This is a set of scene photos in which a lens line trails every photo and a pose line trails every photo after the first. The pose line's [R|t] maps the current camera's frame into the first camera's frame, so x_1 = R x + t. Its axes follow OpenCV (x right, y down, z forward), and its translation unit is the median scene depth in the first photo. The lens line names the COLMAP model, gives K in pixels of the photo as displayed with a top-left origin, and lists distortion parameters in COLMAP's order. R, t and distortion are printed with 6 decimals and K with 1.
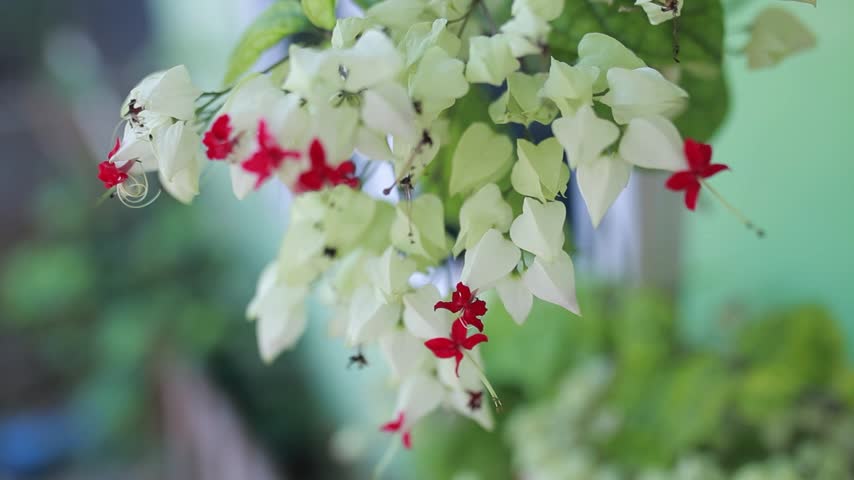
lens RADIAL K [[898.2, 0, 427.0], [0, 898.2, 240.0], [0, 0, 1]] dist [0.007394, -0.003153]
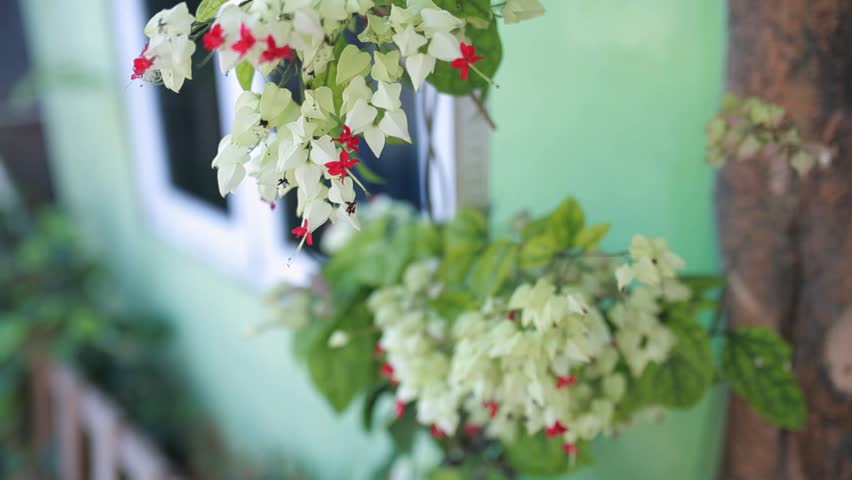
lens RADIAL K [[896.1, 0, 426.0], [0, 896.1, 240.0], [0, 0, 1]] dist [0.007394, -0.003153]
pose [[0.985995, -0.015935, 0.166009, -0.102300], [0.023736, 0.998700, -0.045116, 0.354927], [-0.165074, 0.048425, 0.985092, -0.778662]]
